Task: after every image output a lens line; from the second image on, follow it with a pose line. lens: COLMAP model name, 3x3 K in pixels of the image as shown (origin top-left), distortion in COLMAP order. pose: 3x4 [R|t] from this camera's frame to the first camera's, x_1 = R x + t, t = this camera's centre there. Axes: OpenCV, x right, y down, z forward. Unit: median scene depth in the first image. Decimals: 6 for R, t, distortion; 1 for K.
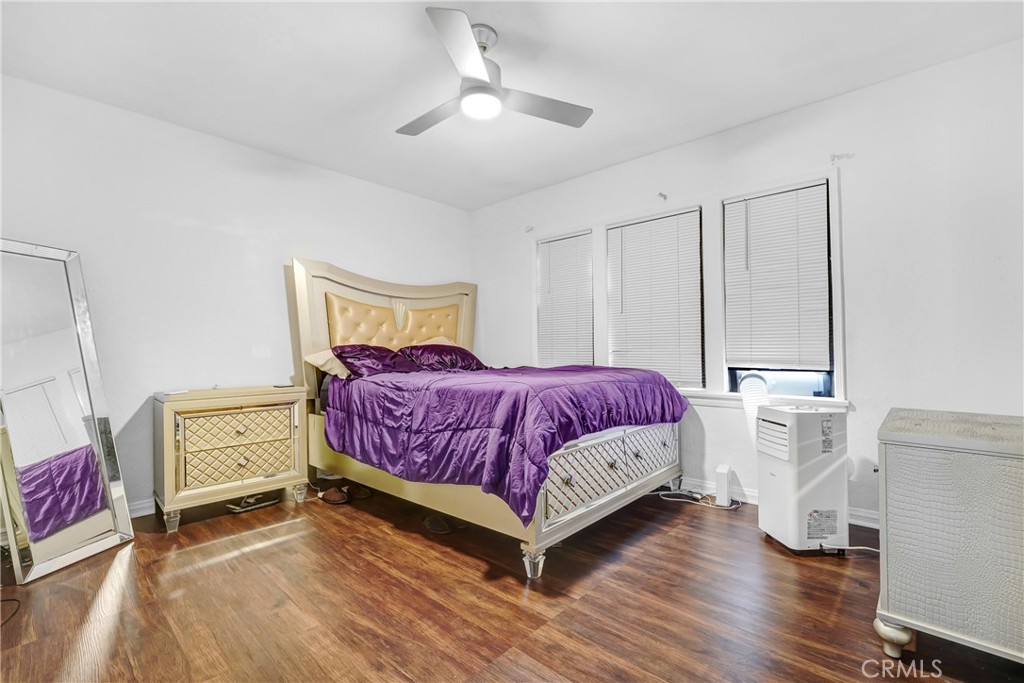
lens RADIAL K [[433.2, 0, 505.9], [0, 433.2, 336.6], [0, 0, 1]] dist [-0.018123, -0.000253]
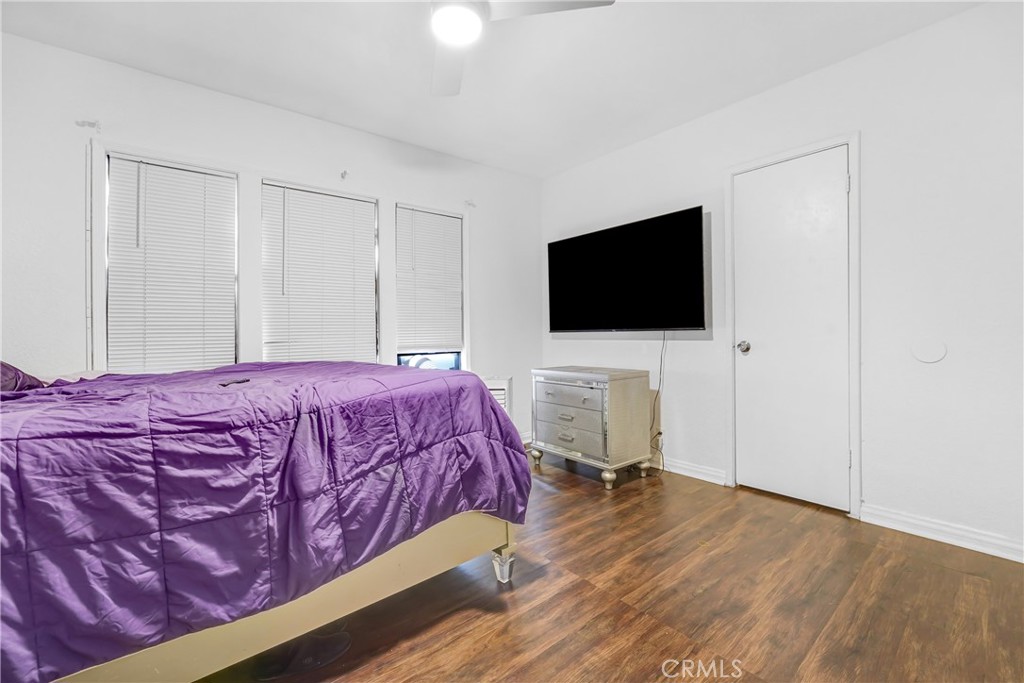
lens RADIAL K [[433.2, 0, 505.9], [0, 433.2, 336.6], [0, 0, 1]] dist [-0.018123, -0.000253]
pose [[0.150404, -0.001139, 0.988624, -0.647915], [-0.010397, 0.999942, 0.002734, 0.024075], [-0.988570, -0.010690, 0.150383, 0.655110]]
